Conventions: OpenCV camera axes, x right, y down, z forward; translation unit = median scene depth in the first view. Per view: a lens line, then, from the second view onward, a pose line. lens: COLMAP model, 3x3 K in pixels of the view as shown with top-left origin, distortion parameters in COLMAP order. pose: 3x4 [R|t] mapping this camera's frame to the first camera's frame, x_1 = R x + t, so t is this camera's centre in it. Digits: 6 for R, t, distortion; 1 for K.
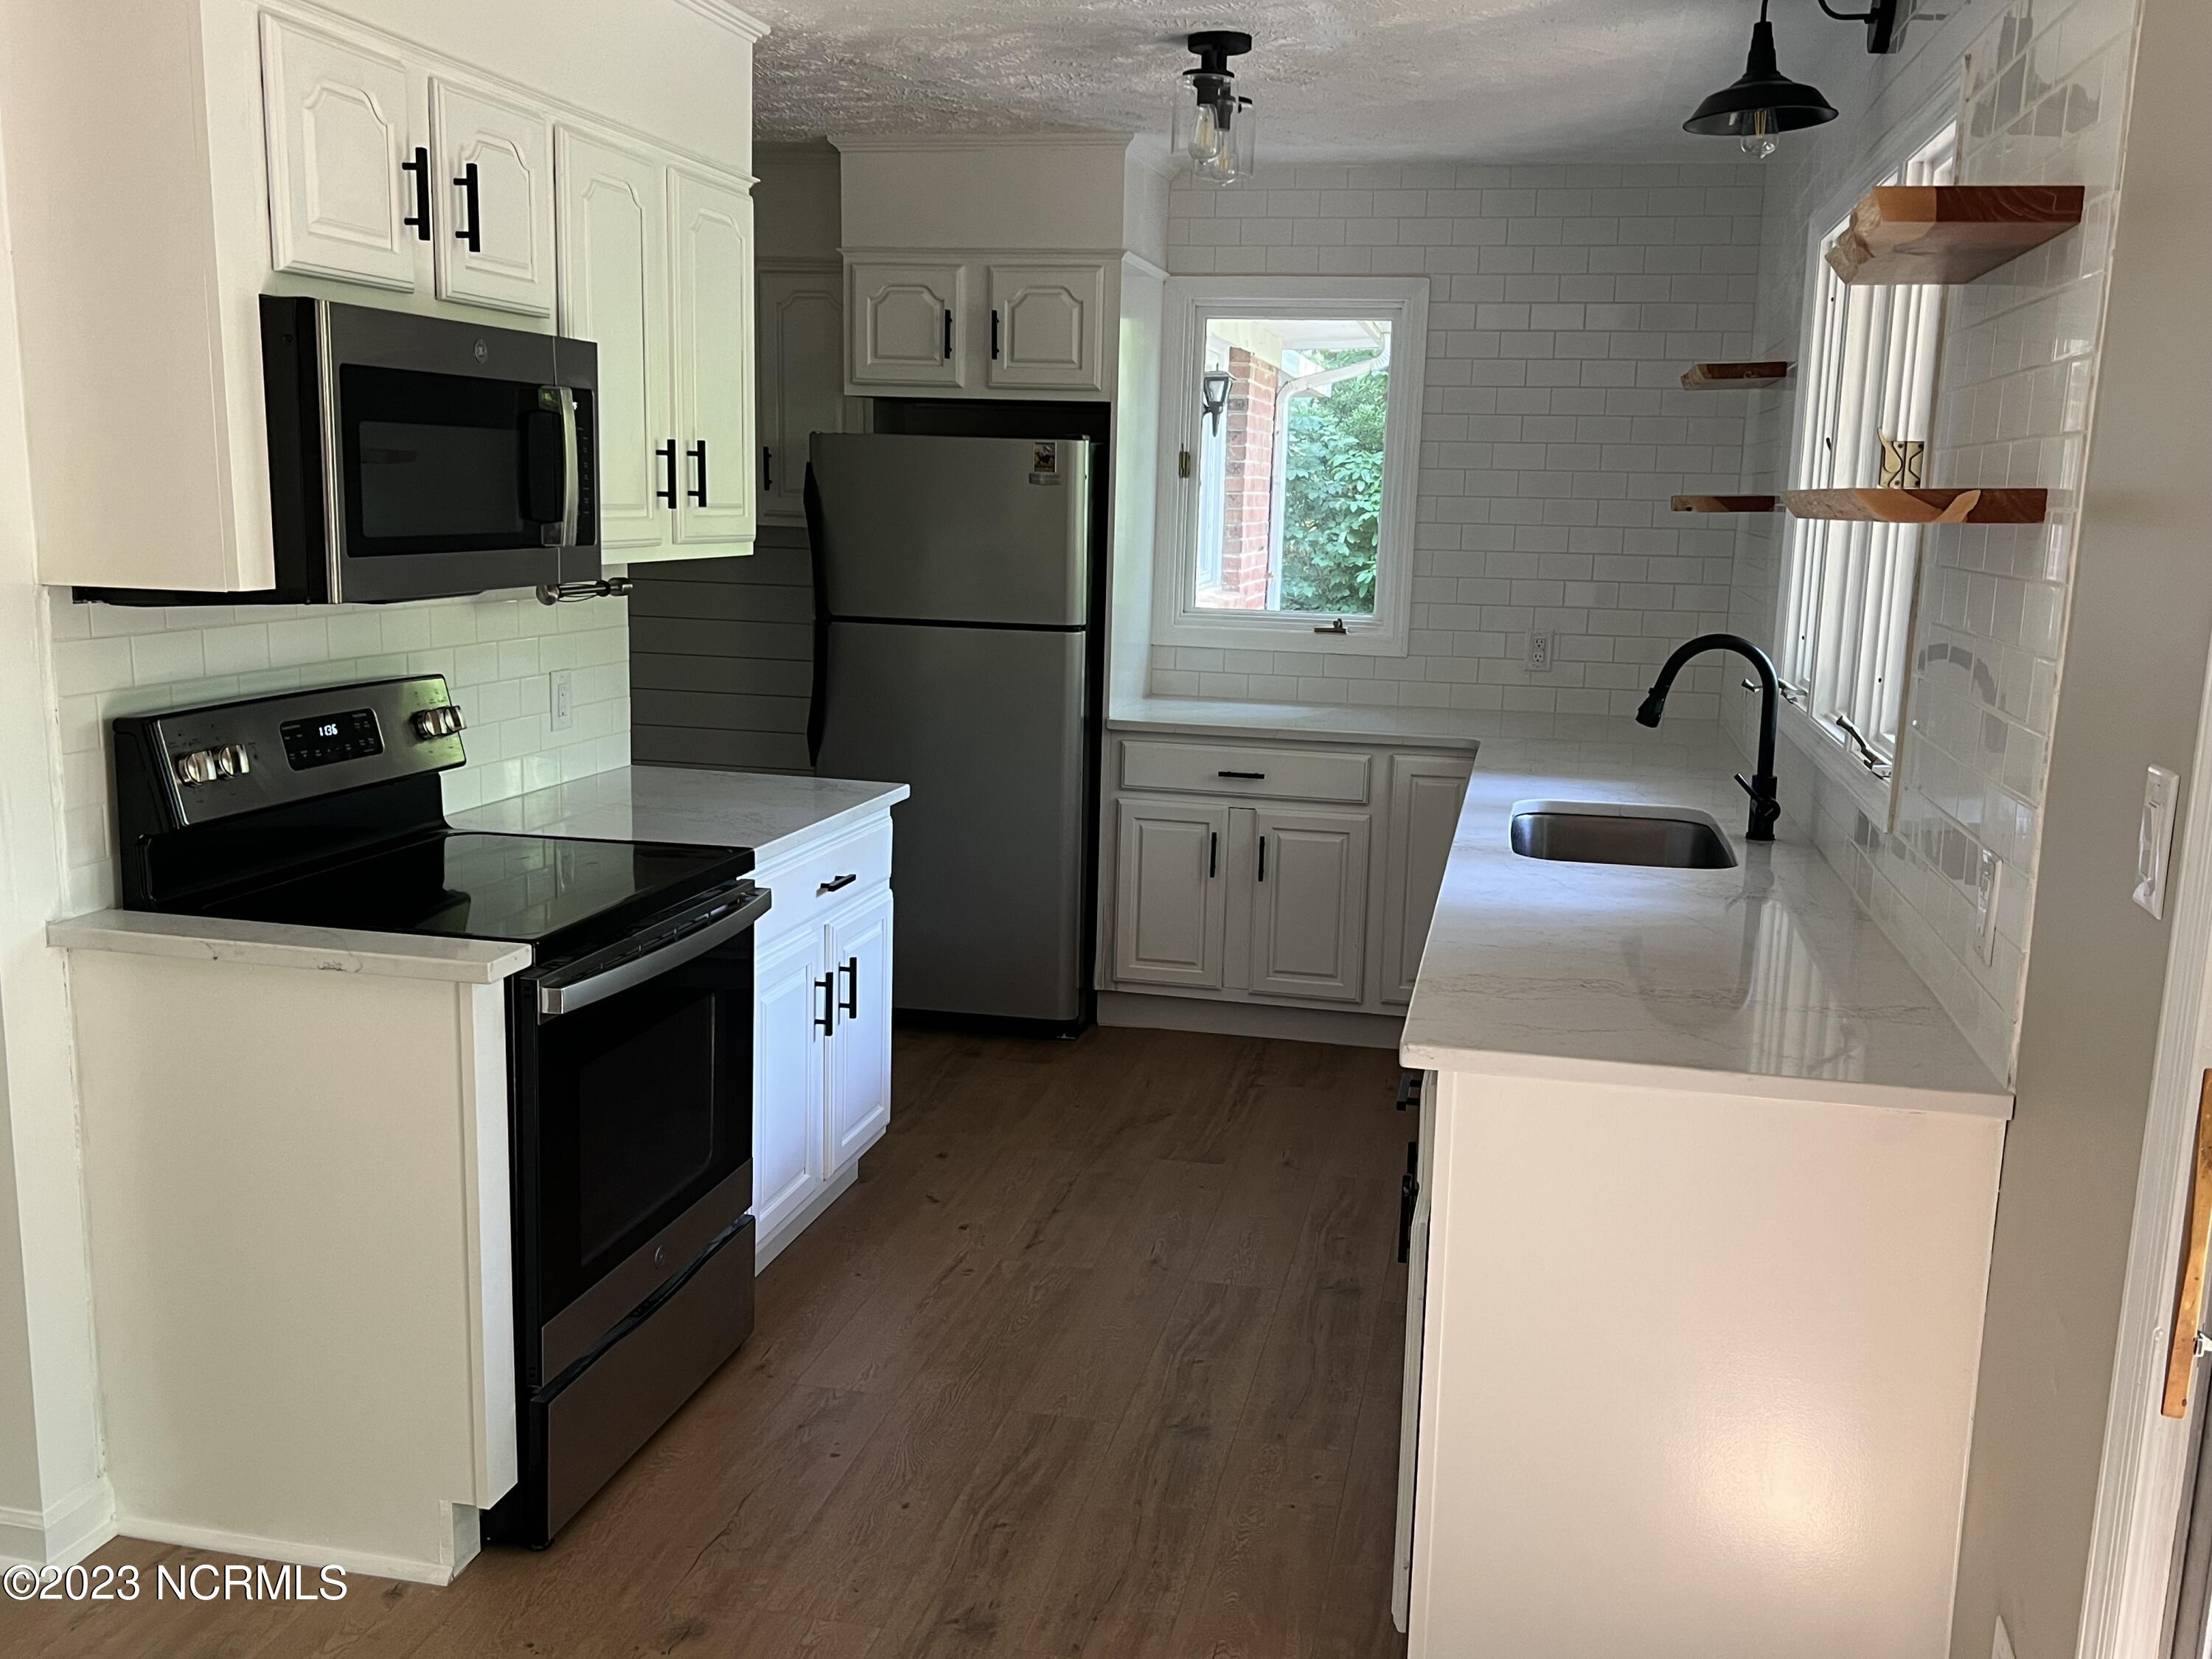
lens RADIAL K [[1938.7, 0, 1097.4], [0, 1938.7, 843.8], [0, 0, 1]] dist [0.070949, -0.071913]
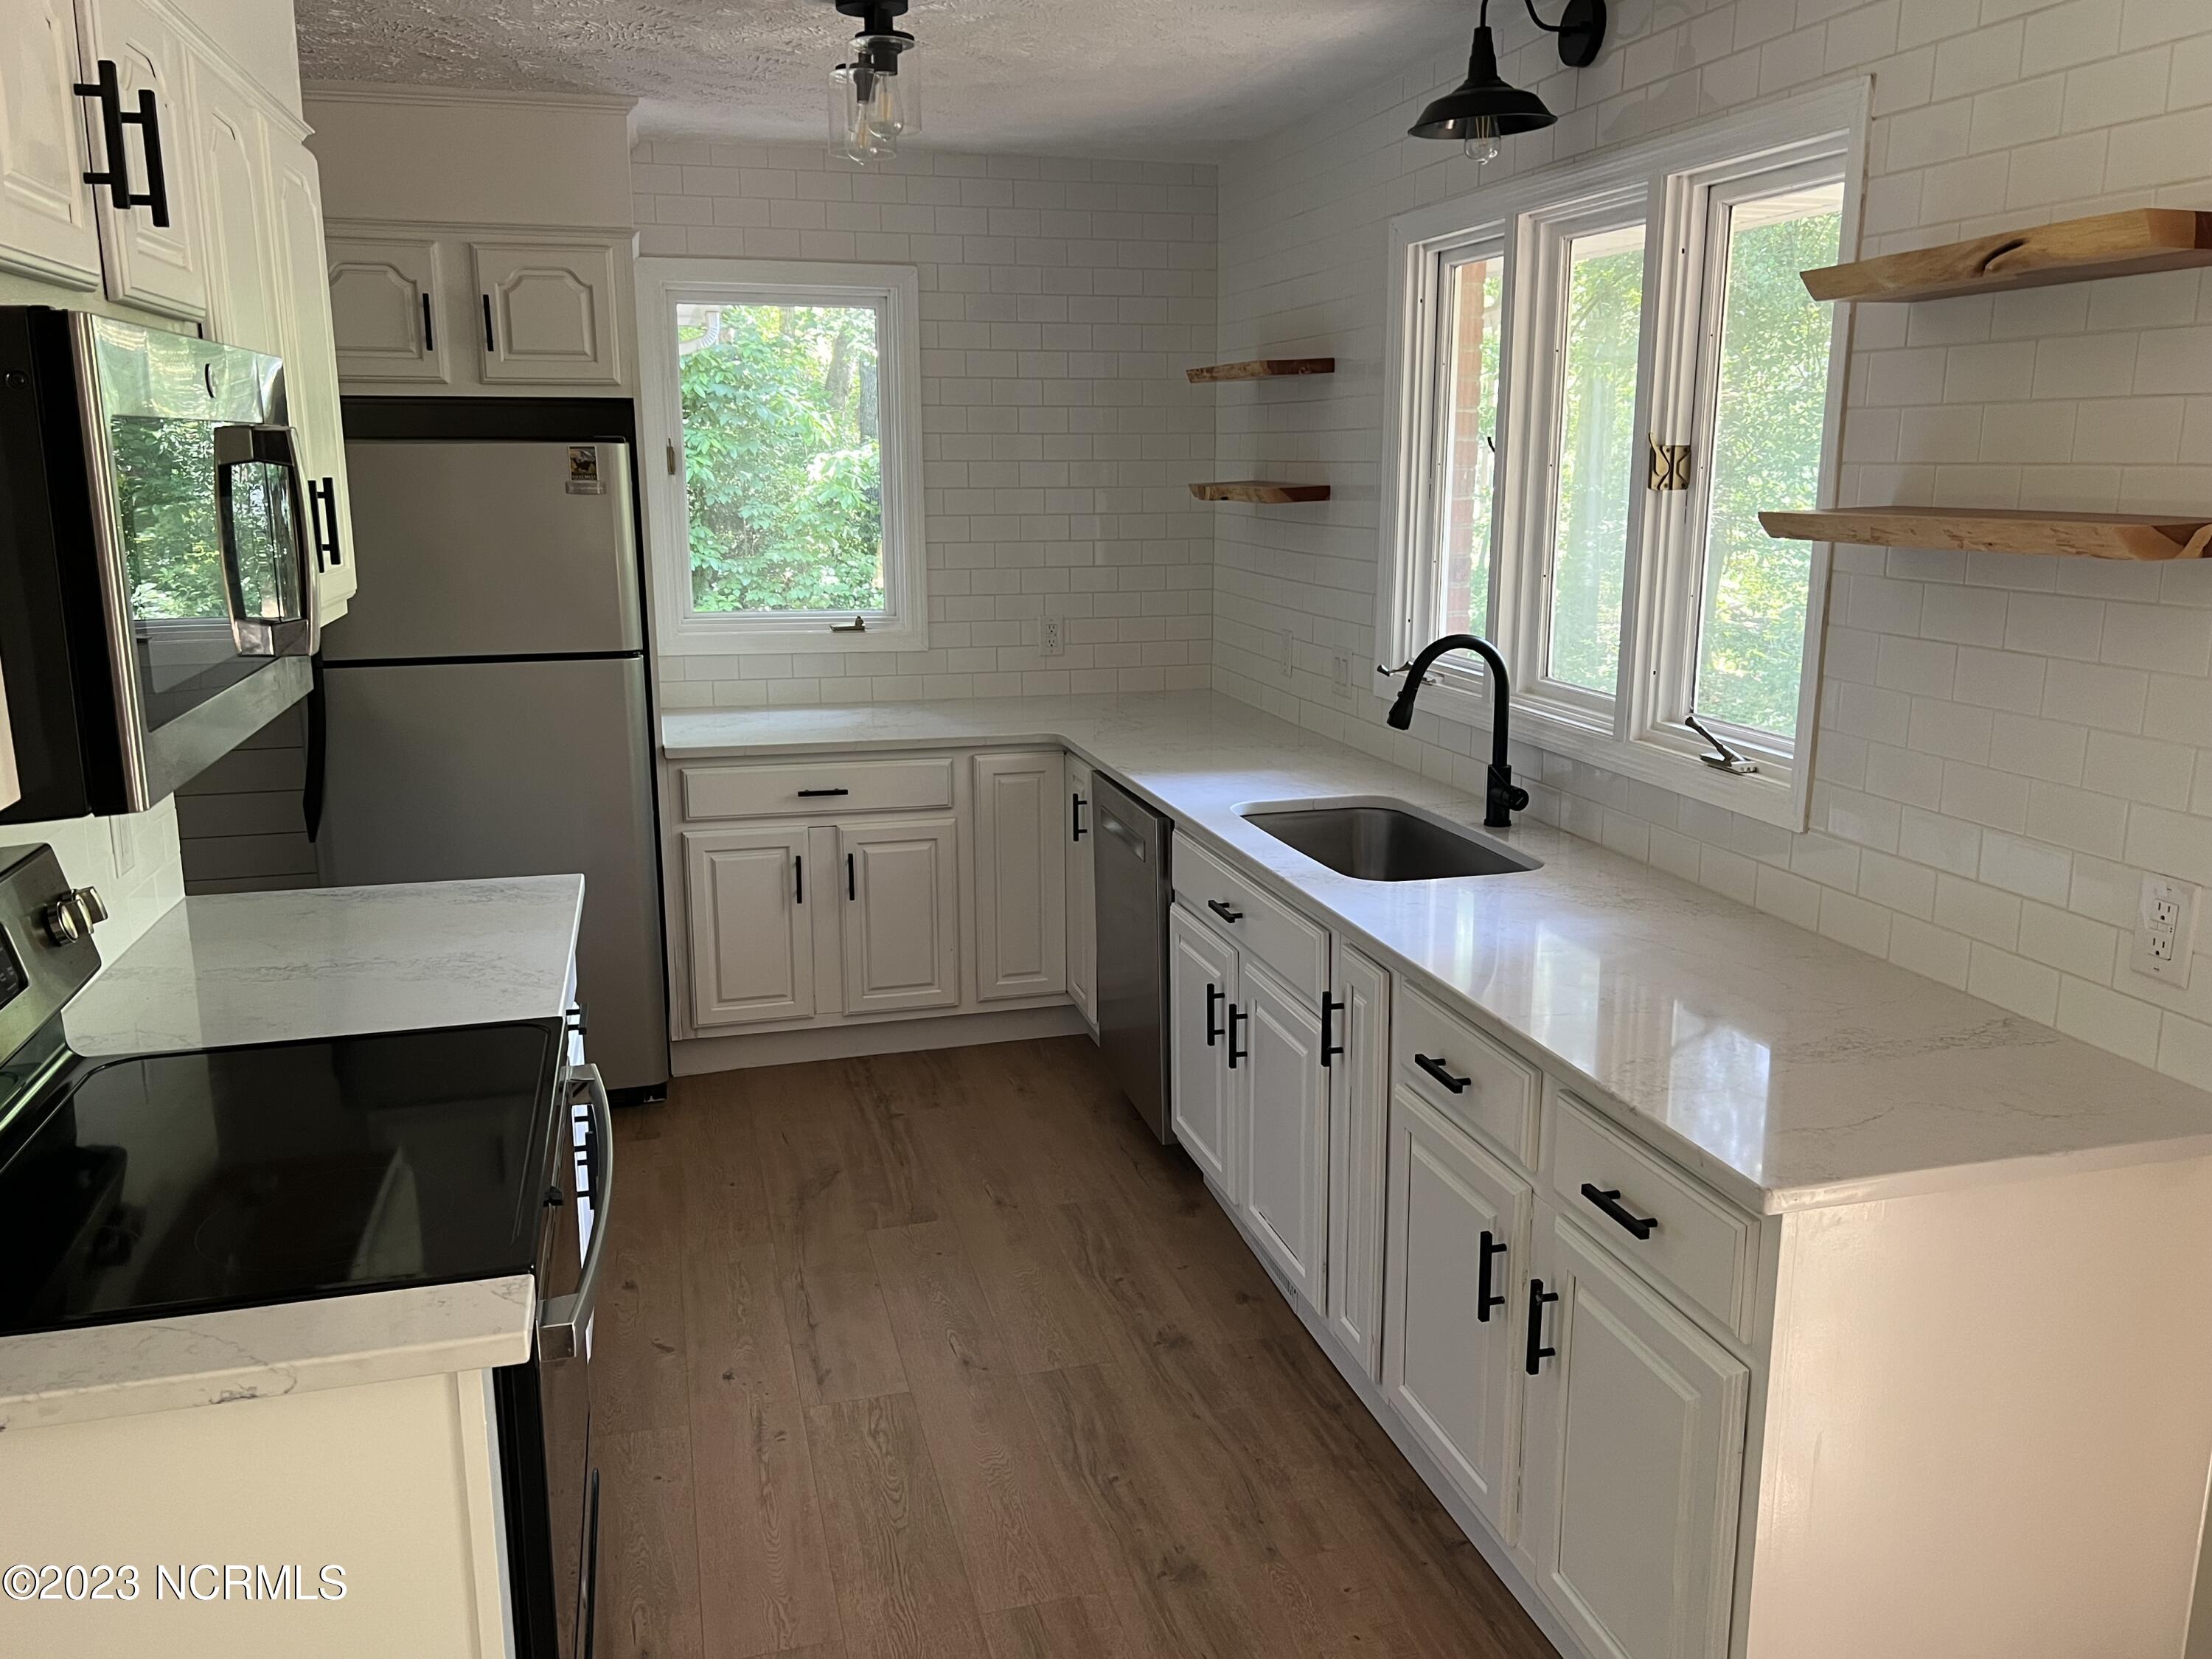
lens RADIAL K [[1714.5, 0, 1088.2], [0, 1714.5, 822.0], [0, 0, 1]] dist [0.037601, -0.040469]
pose [[0.889601, -0.125334, 0.439206, -0.181846], [0.108984, 0.992085, 0.062362, -0.060095], [-0.443546, -0.007611, 0.896219, 0.193226]]
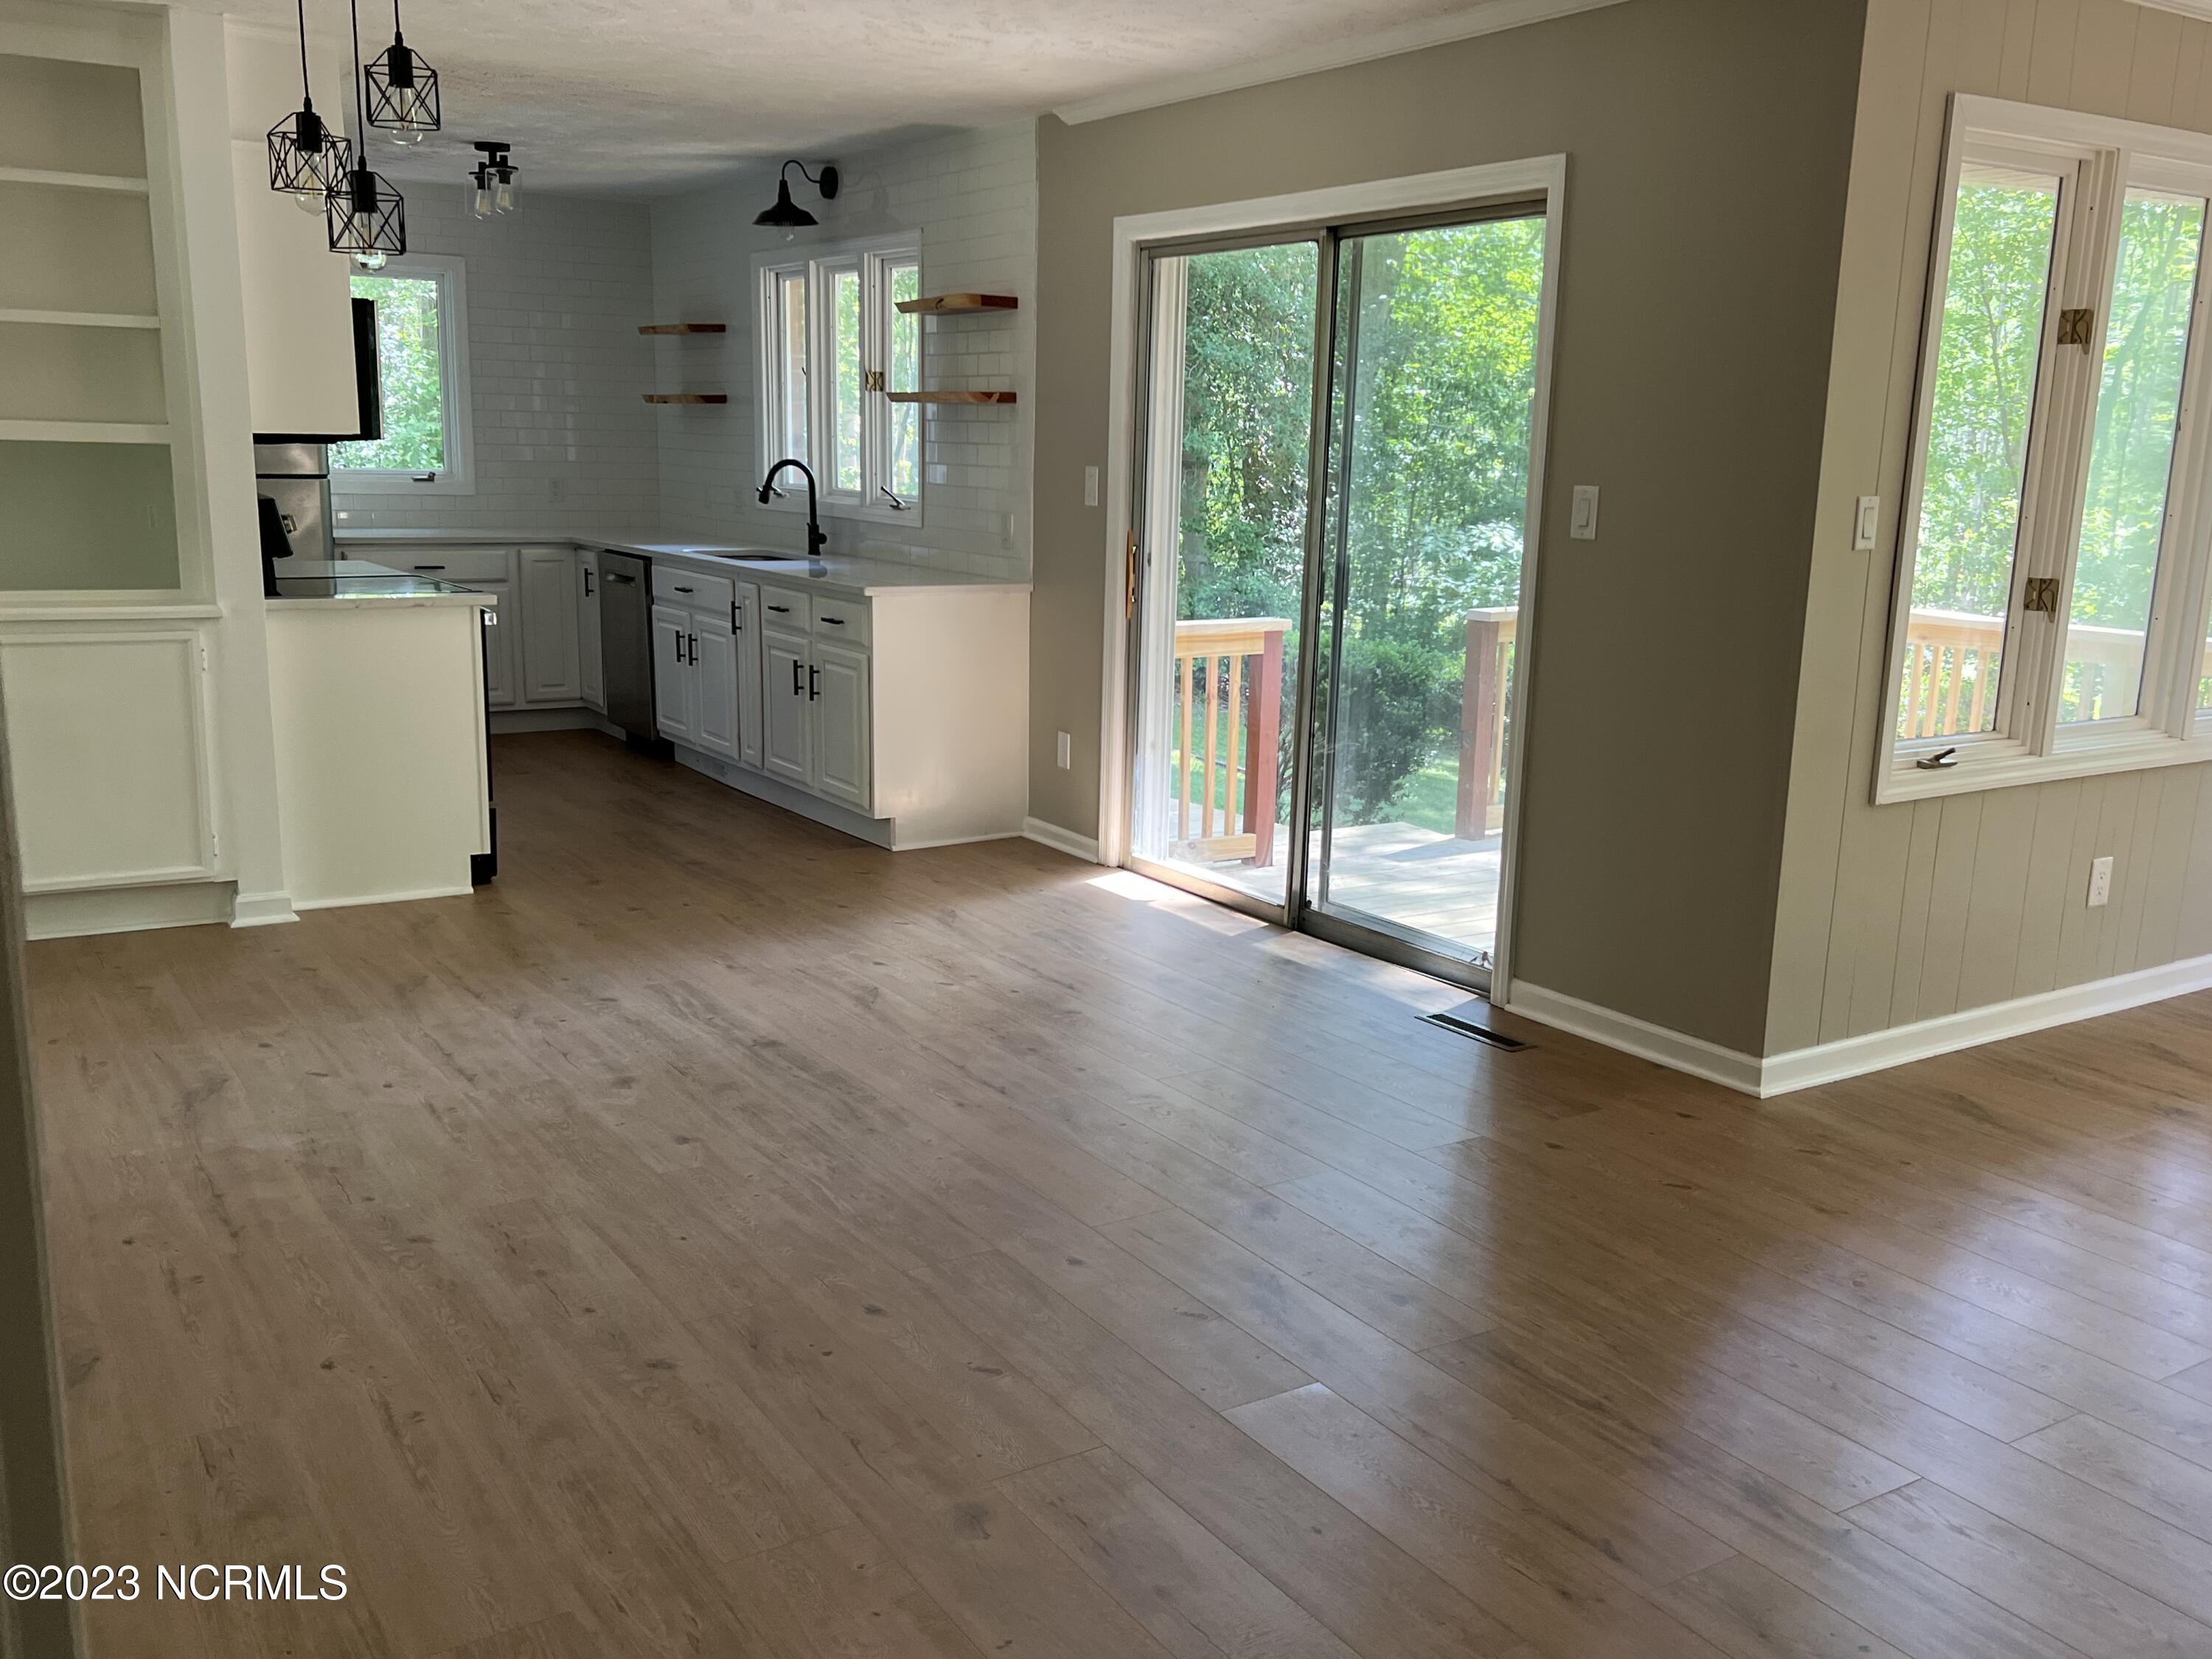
lens RADIAL K [[1938.7, 0, 1121.1], [0, 1938.7, 845.2], [0, 0, 1]] dist [0.070949, -0.071913]
pose [[0.697464, -0.159248, 0.698702, -0.697288], [0.125839, 0.987063, 0.099355, 0.102512], [-0.705485, 0.018628, 0.708480, -0.544549]]
